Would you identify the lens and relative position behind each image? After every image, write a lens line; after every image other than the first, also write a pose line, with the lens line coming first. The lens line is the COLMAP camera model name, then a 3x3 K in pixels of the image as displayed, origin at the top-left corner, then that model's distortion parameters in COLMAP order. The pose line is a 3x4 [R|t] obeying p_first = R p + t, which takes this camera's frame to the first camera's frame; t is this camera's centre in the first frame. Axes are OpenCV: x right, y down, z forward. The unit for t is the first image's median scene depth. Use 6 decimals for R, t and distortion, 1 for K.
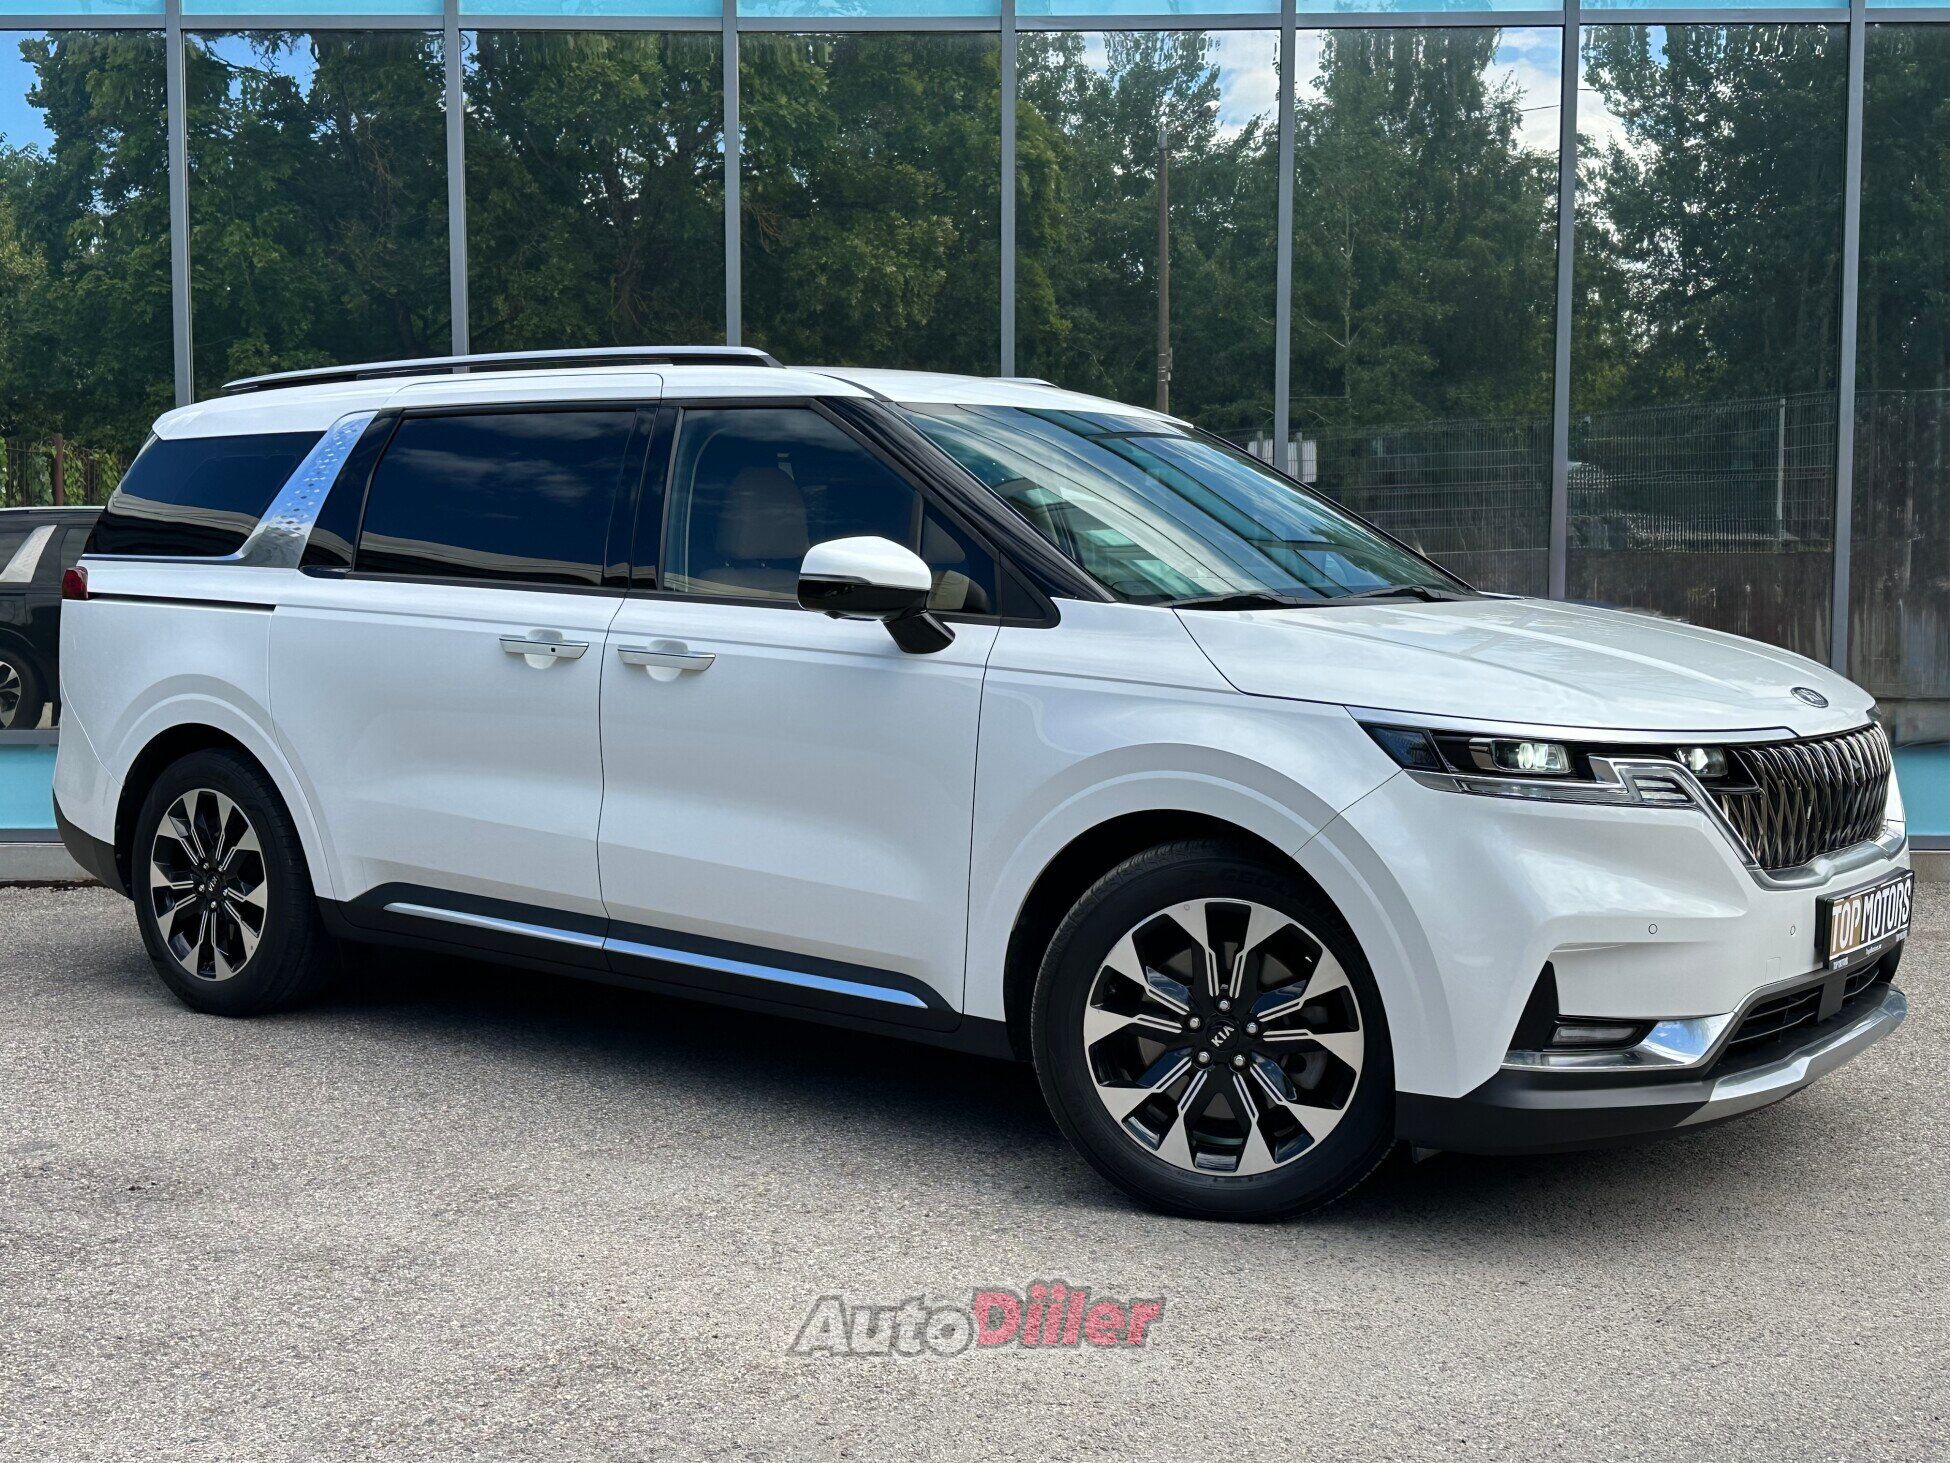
lens RADIAL K [[2265.3, 0, 975.0], [0, 2265.3, 731.5], [0, 0, 1]] dist [-0.002191, -0.014019]
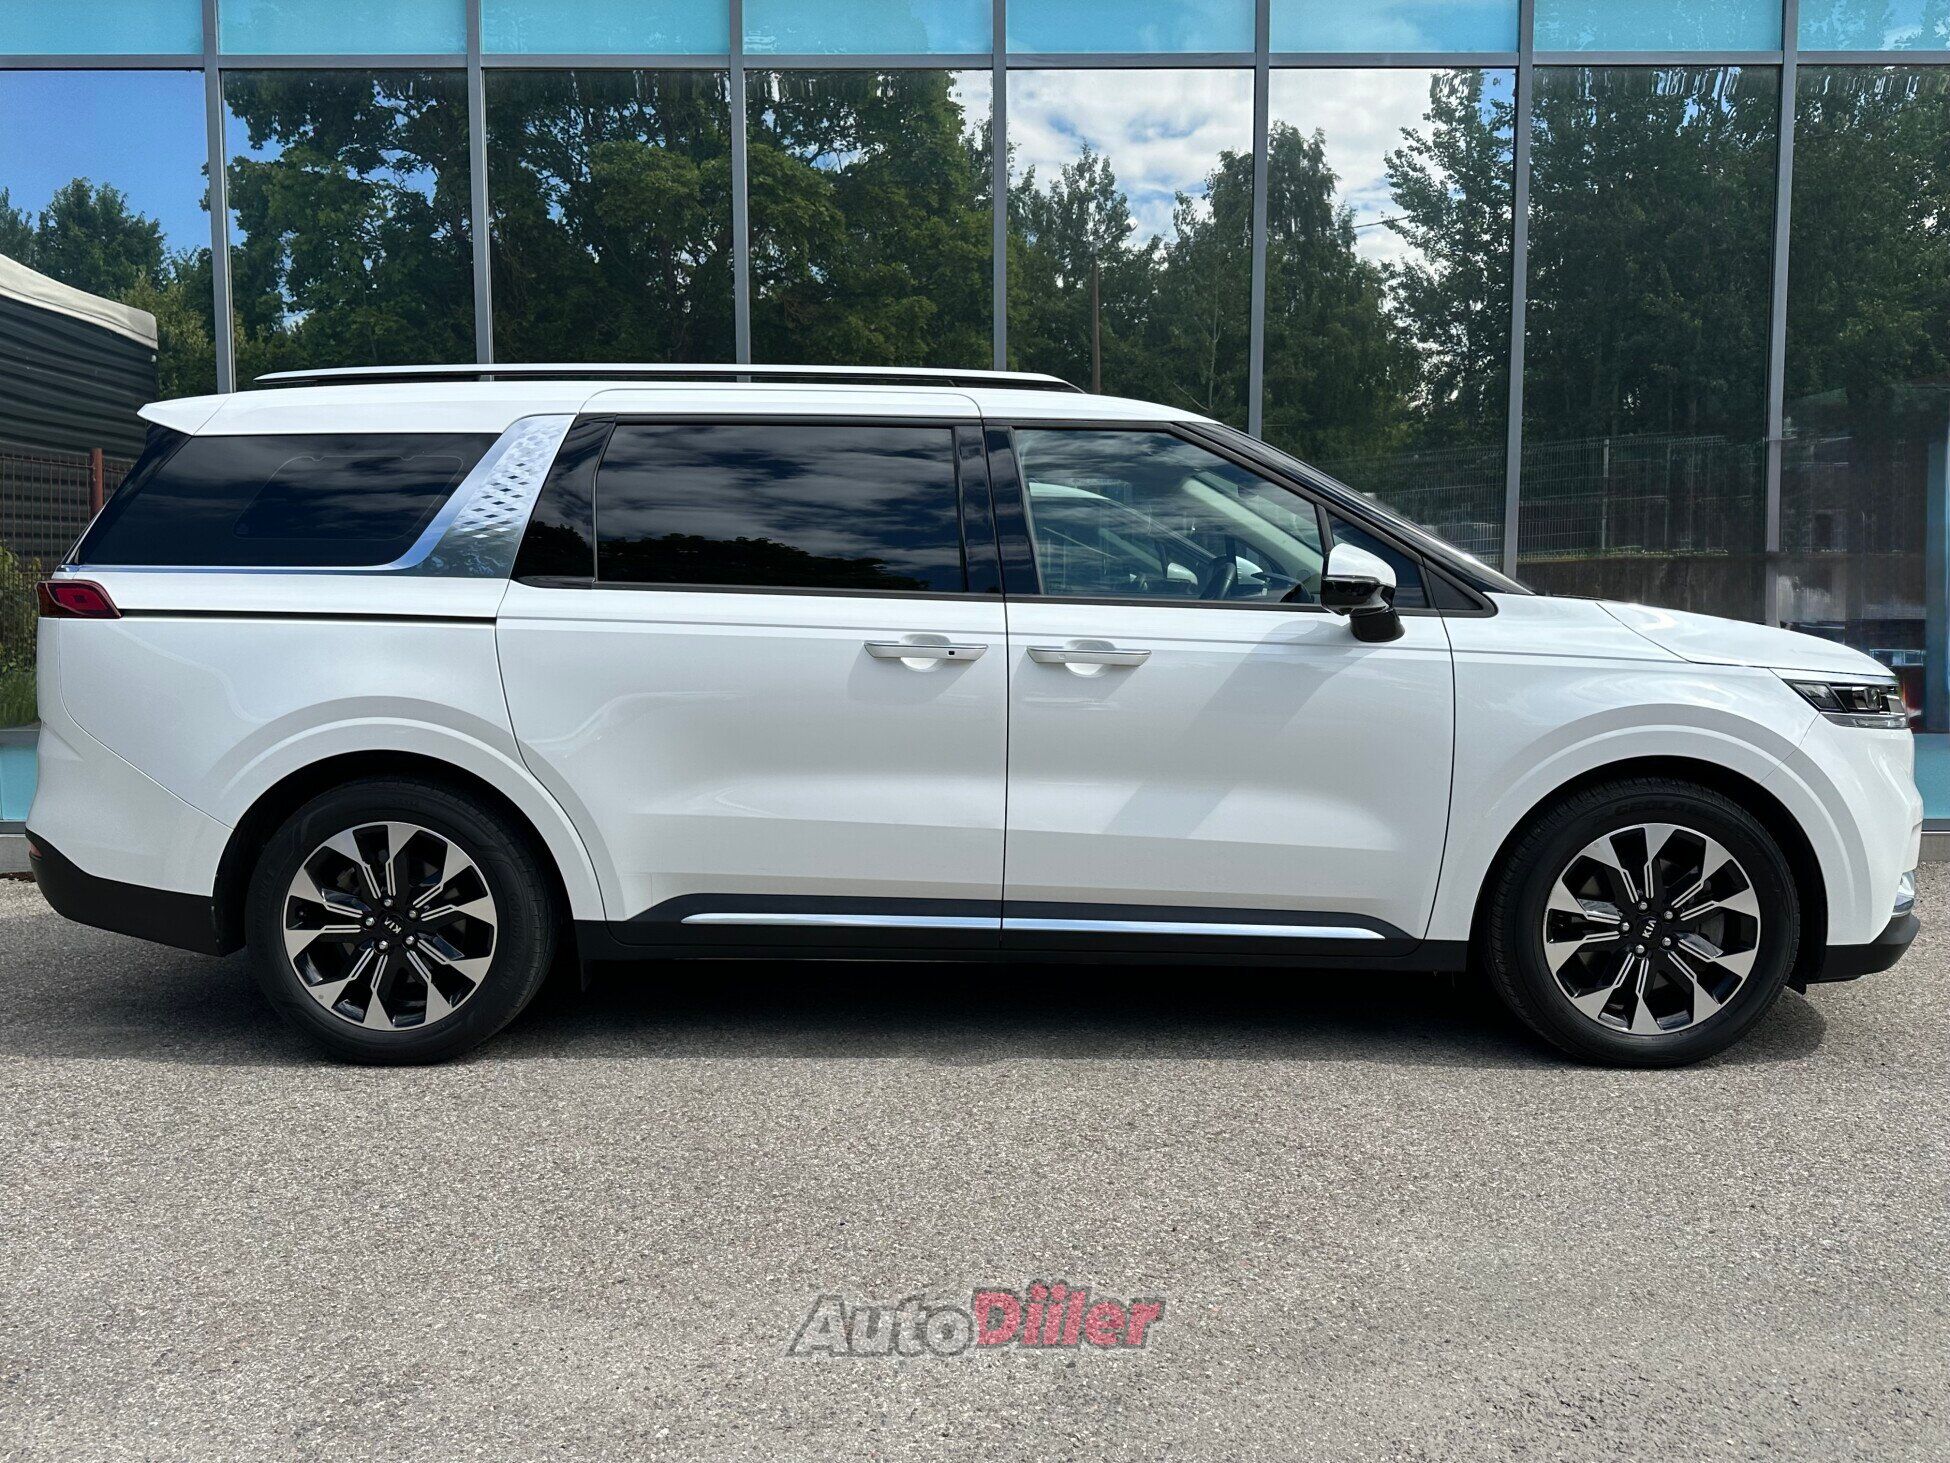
lens RADIAL K [[1563.7, 0, 975.0], [0, 1563.7, 731.5], [0, 0, 1]] dist [0.052517, 0.002204]
pose [[0.827856, -0.073490, 0.556105, -0.584200], [0.052138, 0.997170, 0.054162, -0.038483], [-0.558512, -0.015844, 0.829345, 0.391819]]
